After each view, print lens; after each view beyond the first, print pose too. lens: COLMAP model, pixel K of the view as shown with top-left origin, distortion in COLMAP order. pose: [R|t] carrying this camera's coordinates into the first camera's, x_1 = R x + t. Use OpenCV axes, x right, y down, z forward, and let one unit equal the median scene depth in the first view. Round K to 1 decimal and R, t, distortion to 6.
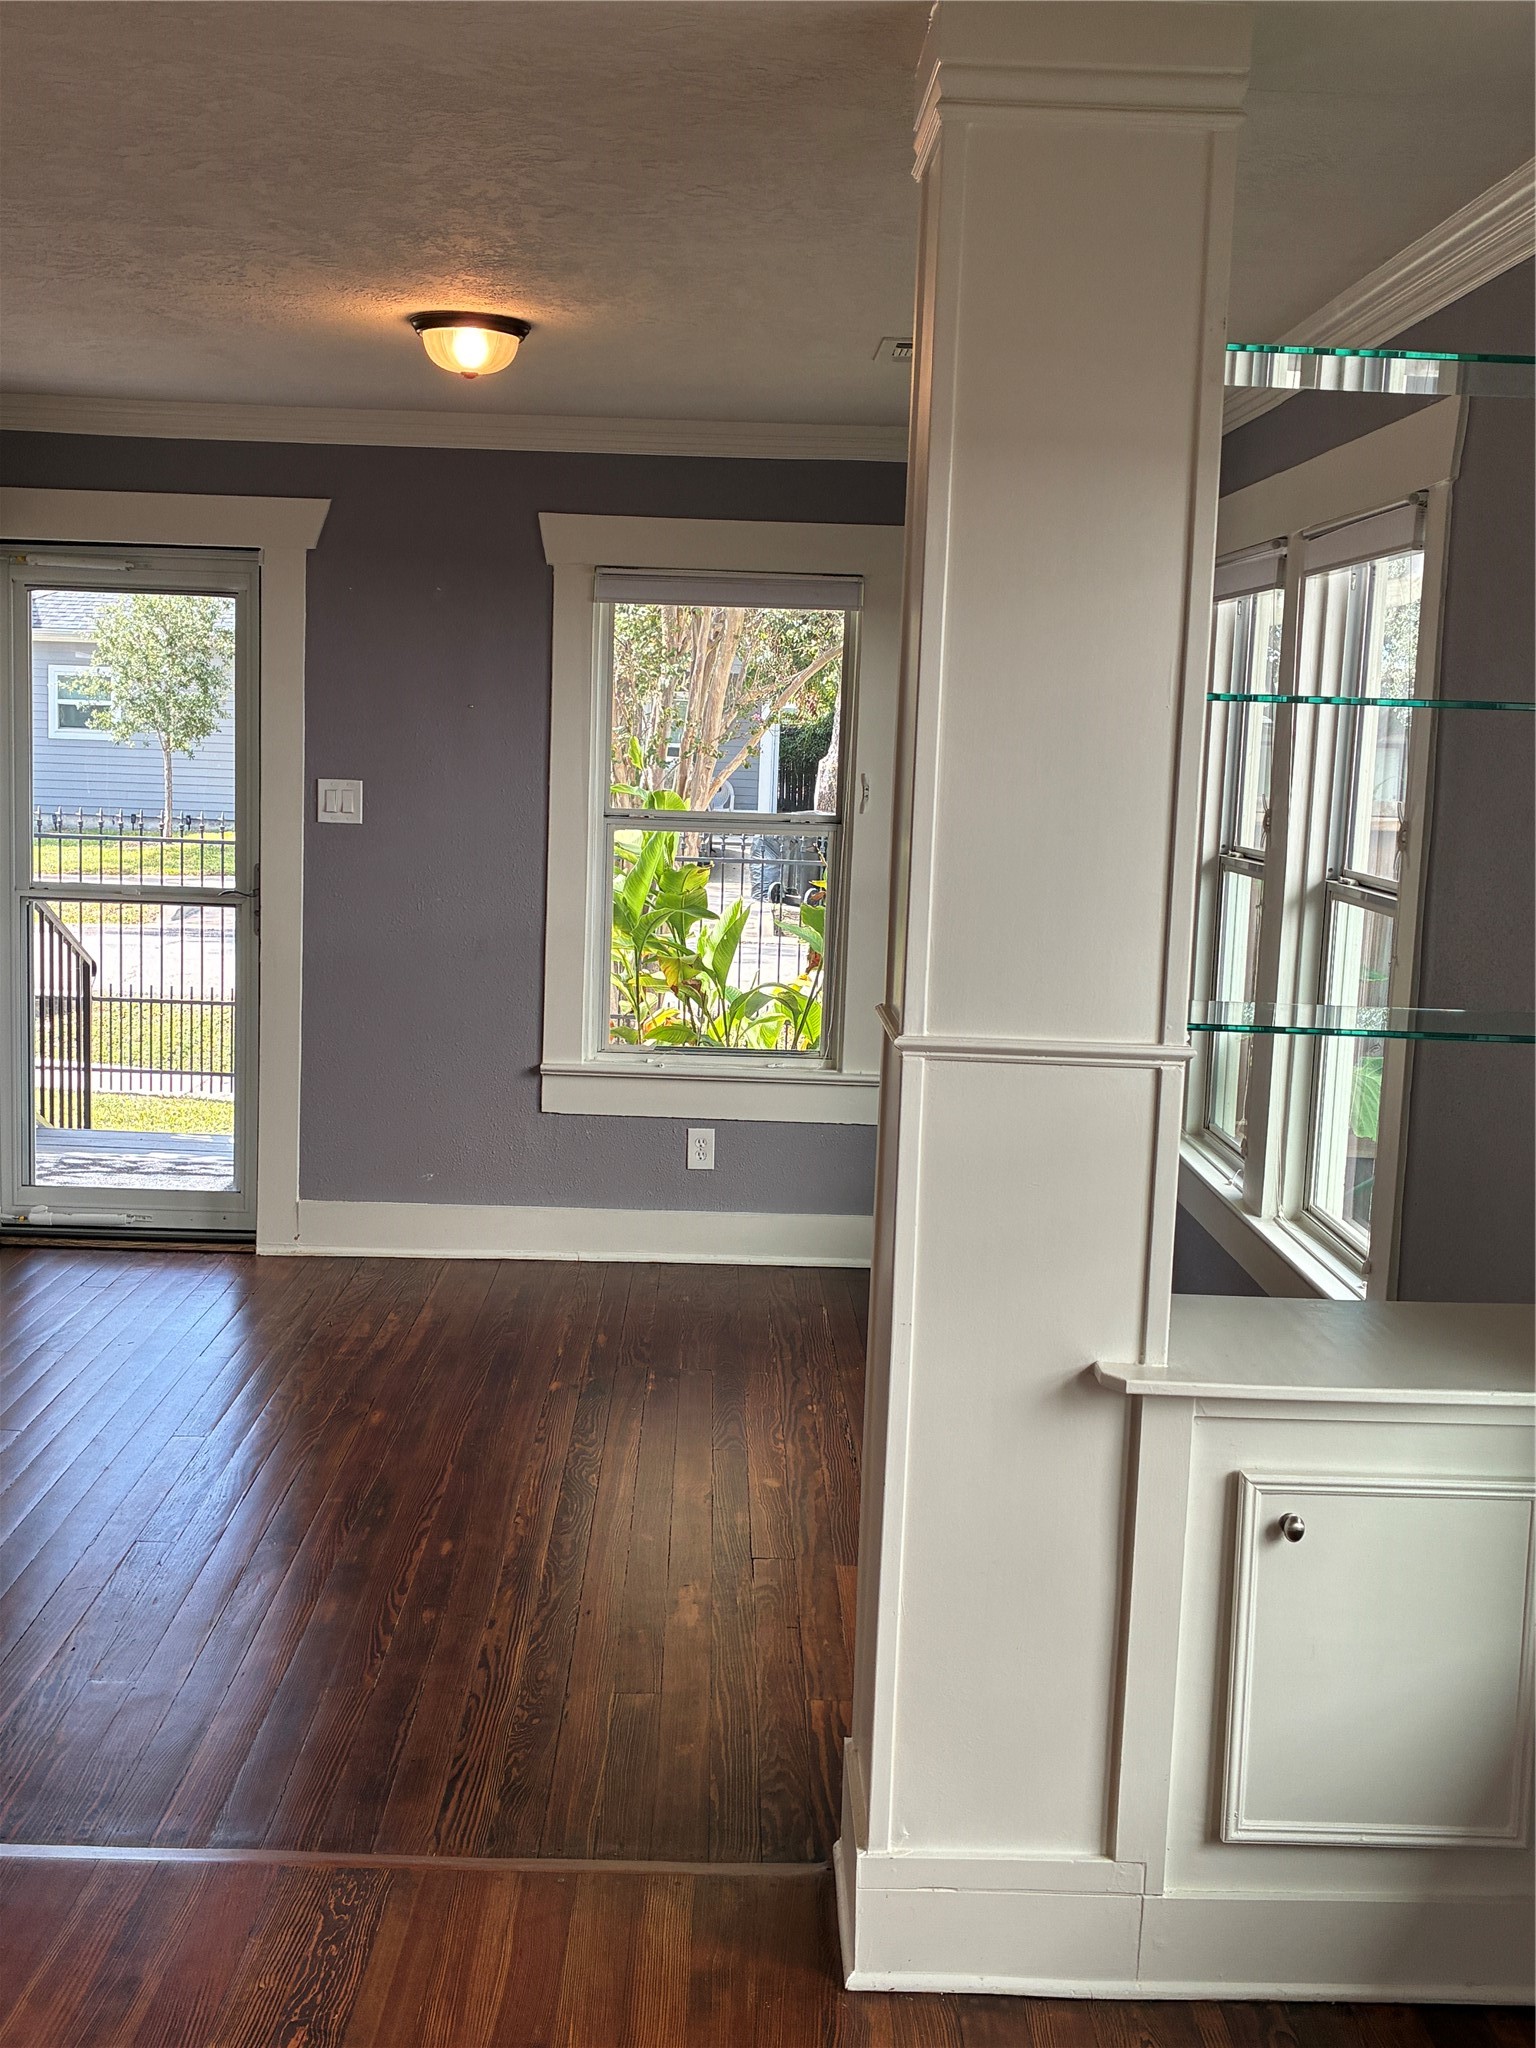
lens RADIAL K [[2196.5, 0, 768.9], [0, 2196.5, 994.2], [0, 0, 1]] dist [0.128661, -0.685895]
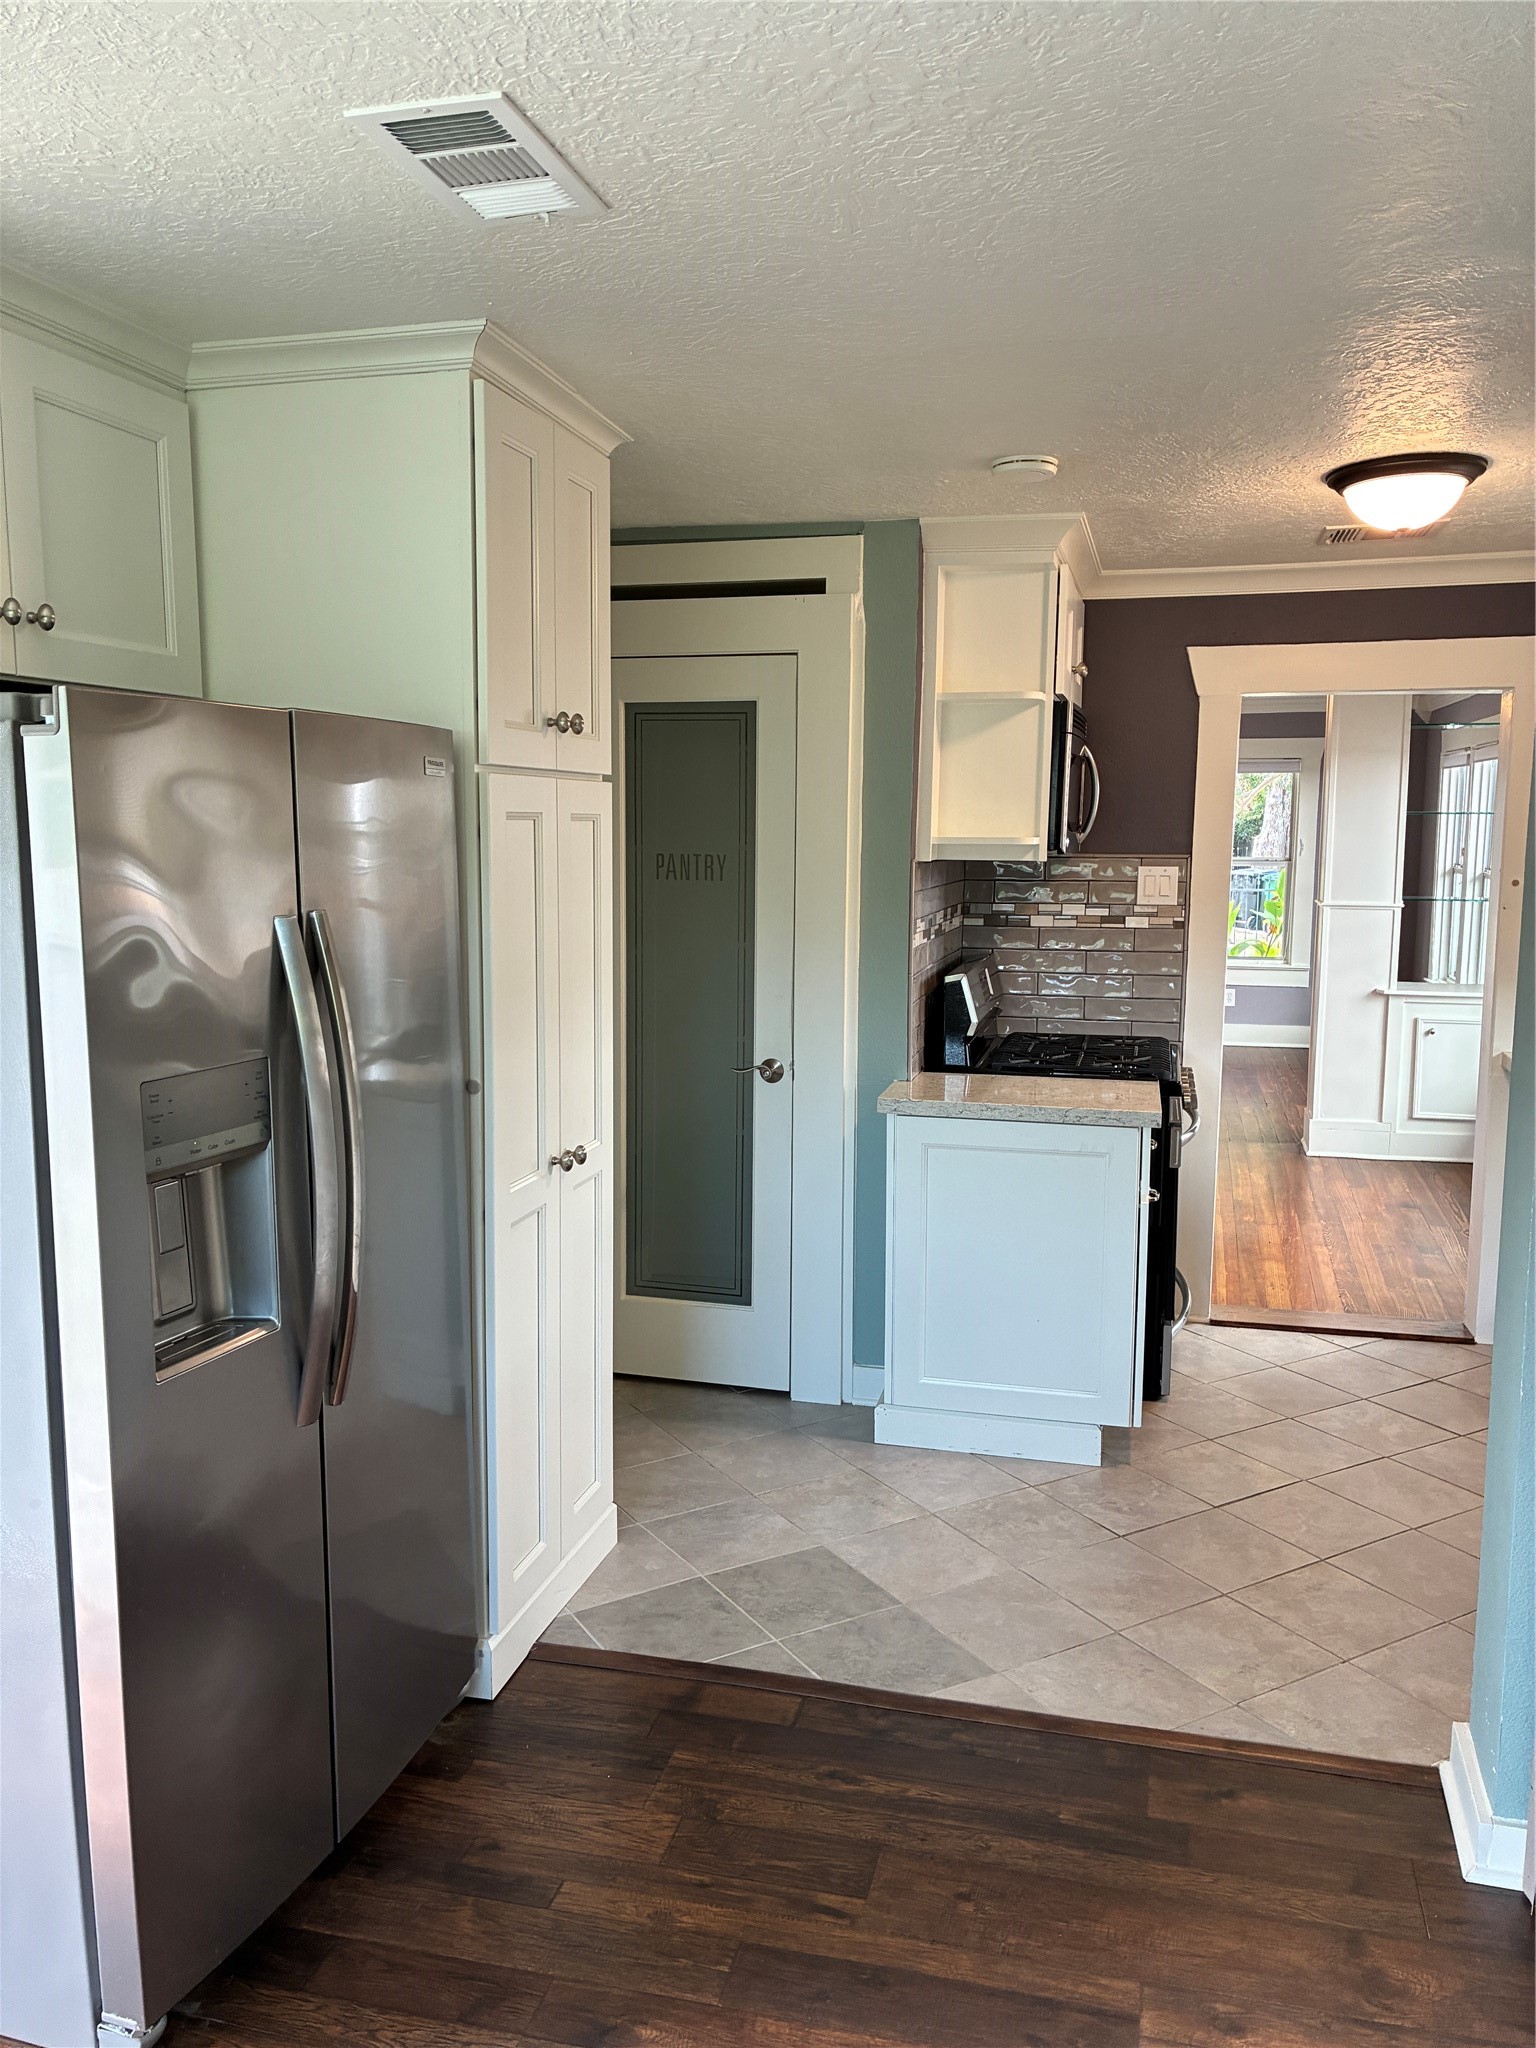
lens RADIAL K [[1565.4, 0, 762.9], [0, 1565.4, 1013.4], [0, 0, 1]] dist [0.008380, -0.008010]
pose [[0.962618, 0.001017, -0.270859, -0.058376], [-0.001099, 0.999999, -0.000152, 0.089292], [0.270859, 0.000444, 0.962619, -0.797104]]
